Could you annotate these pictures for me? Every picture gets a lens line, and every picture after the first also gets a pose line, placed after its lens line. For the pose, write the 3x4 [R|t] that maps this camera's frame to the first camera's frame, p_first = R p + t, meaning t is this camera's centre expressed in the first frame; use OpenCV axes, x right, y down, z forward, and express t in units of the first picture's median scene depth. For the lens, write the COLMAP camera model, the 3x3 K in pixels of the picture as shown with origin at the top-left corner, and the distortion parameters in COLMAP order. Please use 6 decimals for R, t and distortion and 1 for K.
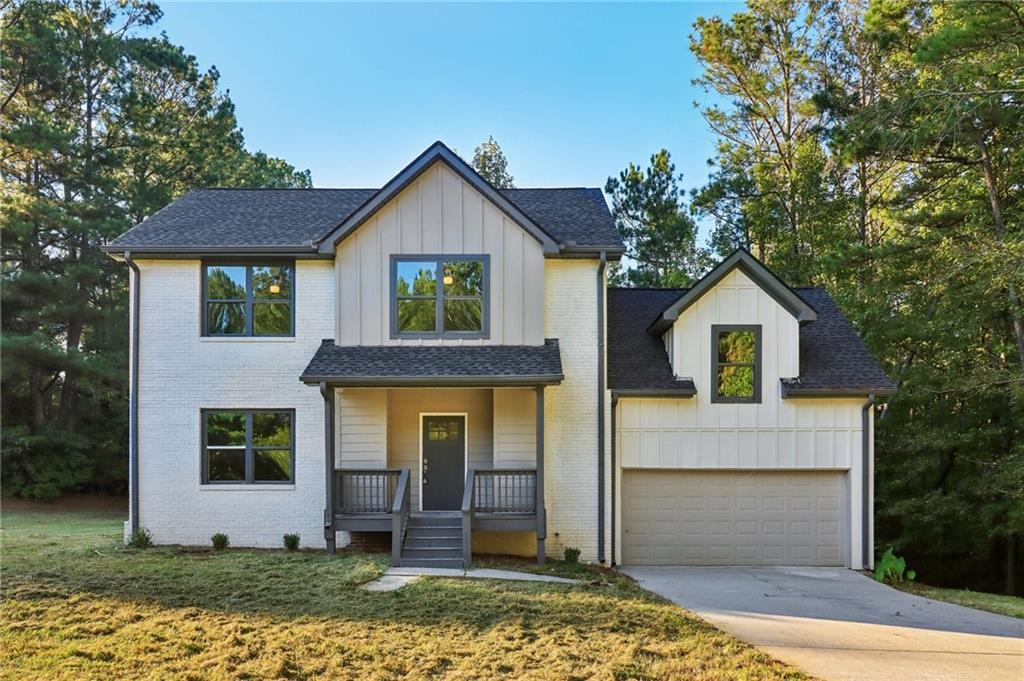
lens RADIAL K [[698.8, 0, 511.5], [0, 698.8, 271.1], [0, 0, 1]] dist [-0.001262, 0.004181]
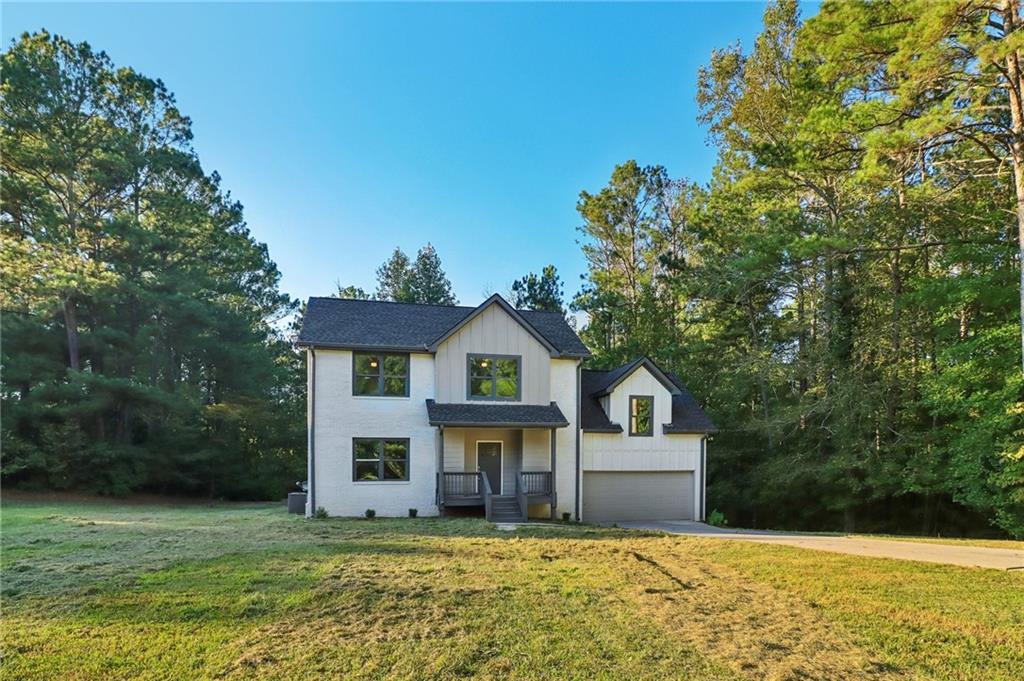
lens RADIAL K [[487.6, 0, 512.0], [0, 487.6, 316.8], [0, 0, 1]] dist [-0.000525, -0.000594]
pose [[0.982870, 0.049872, 0.177421, -0.289723], [-0.044248, 0.998389, -0.035520, -0.079304], [-0.178907, 0.027061, 0.983494, -0.279032]]
